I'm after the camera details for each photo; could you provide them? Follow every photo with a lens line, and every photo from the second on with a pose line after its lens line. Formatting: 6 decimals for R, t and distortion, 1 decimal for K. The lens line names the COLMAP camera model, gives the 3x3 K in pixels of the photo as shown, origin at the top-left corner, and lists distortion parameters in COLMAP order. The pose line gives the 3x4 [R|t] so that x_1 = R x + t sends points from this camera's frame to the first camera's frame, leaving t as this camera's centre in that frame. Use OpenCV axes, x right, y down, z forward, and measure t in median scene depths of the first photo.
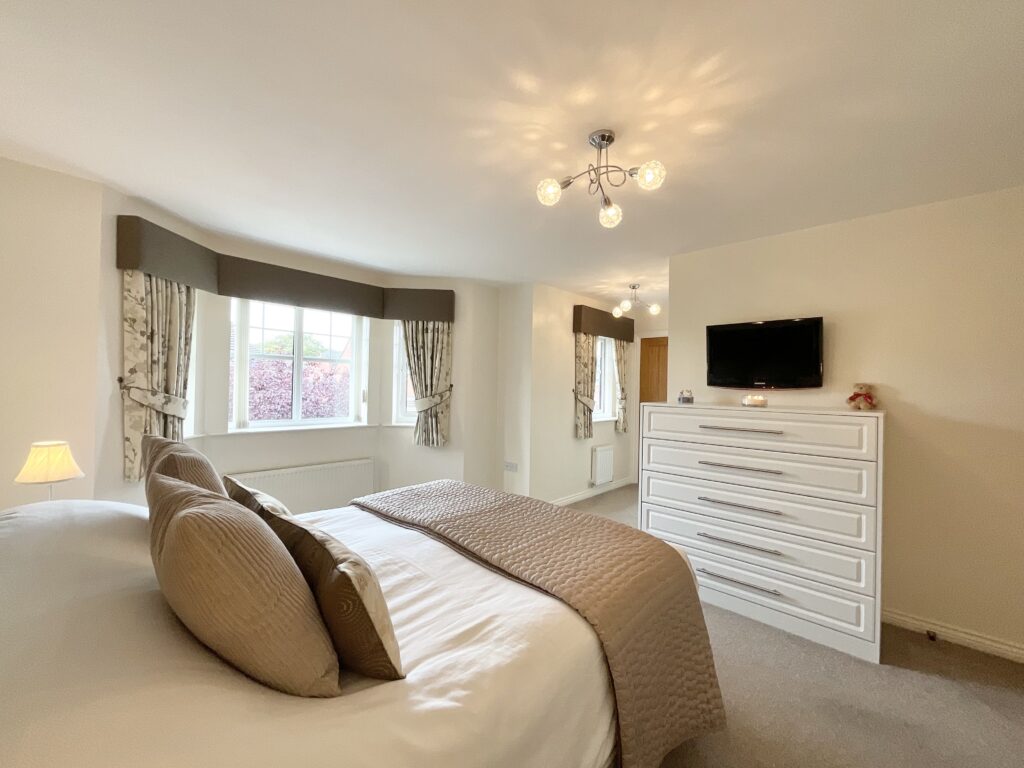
lens RADIAL K [[413.2, 0, 512.0], [0, 413.2, 384.0], [0, 0, 1]] dist [-0.001368, 0.000105]
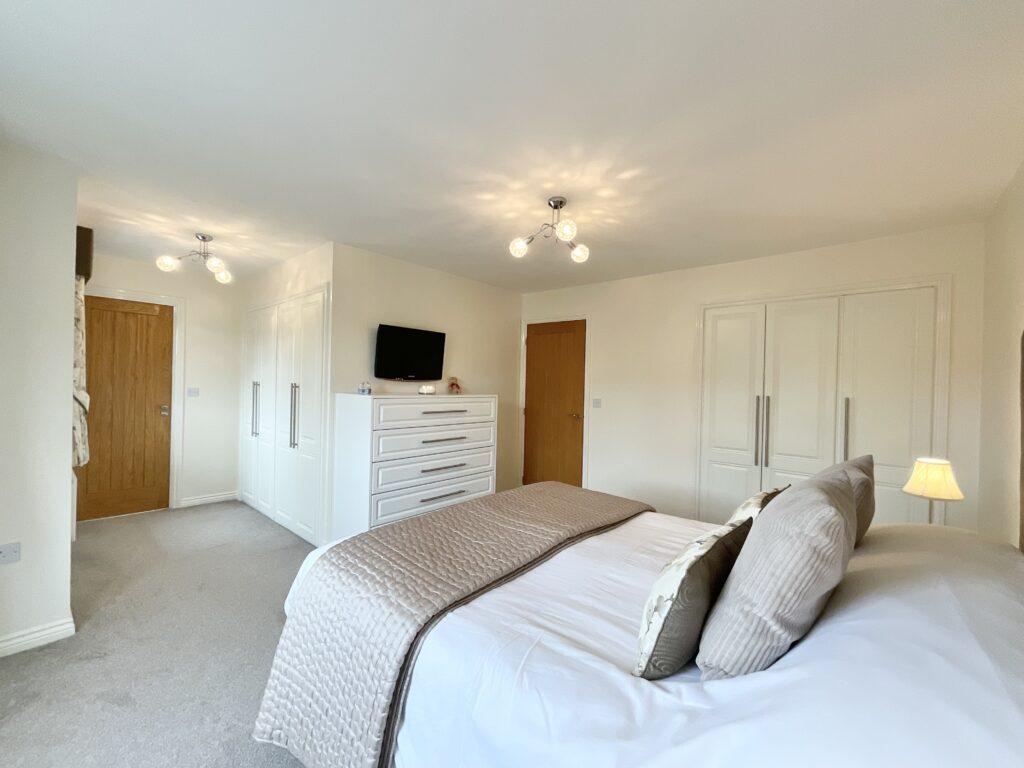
lens RADIAL K [[413.2, 0, 512.0], [0, 413.2, 384.0], [0, 0, 1]] dist [-0.001368, 0.000105]
pose [[-0.034199, -0.022013, 0.999173, -0.810353], [-0.029575, 0.999342, 0.021004, -0.015834], [-0.998977, -0.028832, -0.034827, 0.835318]]
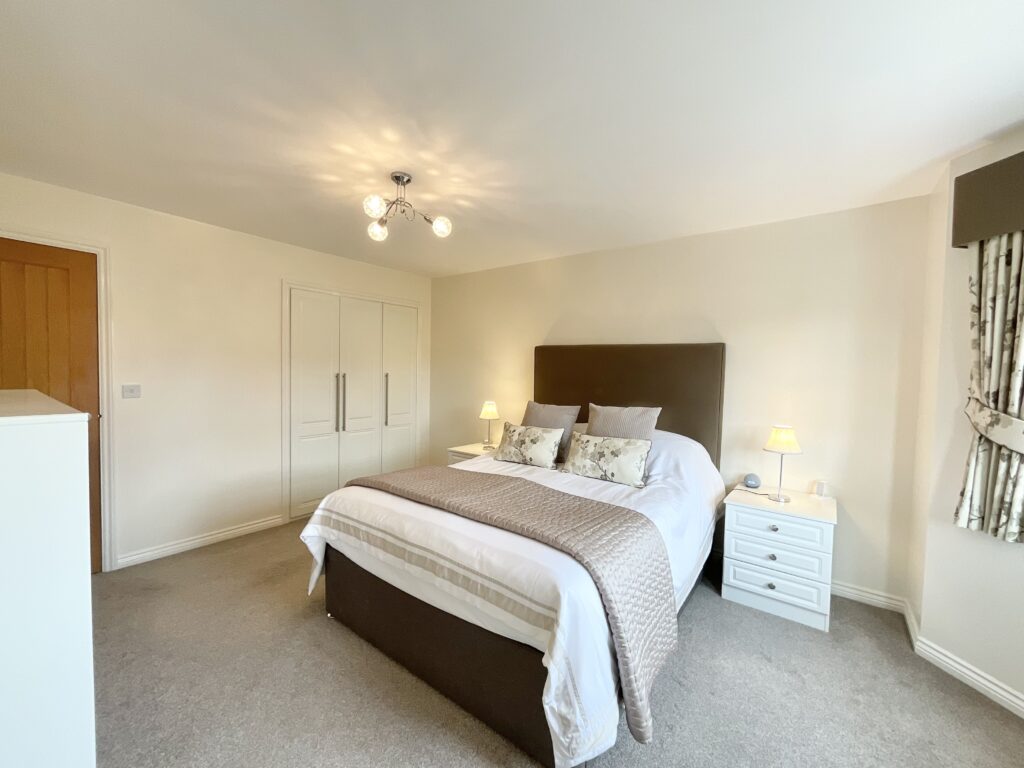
lens RADIAL K [[413.2, 0, 512.0], [0, 413.2, 384.0], [0, 0, 1]] dist [-0.001368, 0.000105]
pose [[-0.993974, -0.036475, -0.103373, -0.009390], [-0.039960, 0.998694, 0.031848, -0.008550], [0.102076, 0.035787, -0.994133, 1.649382]]
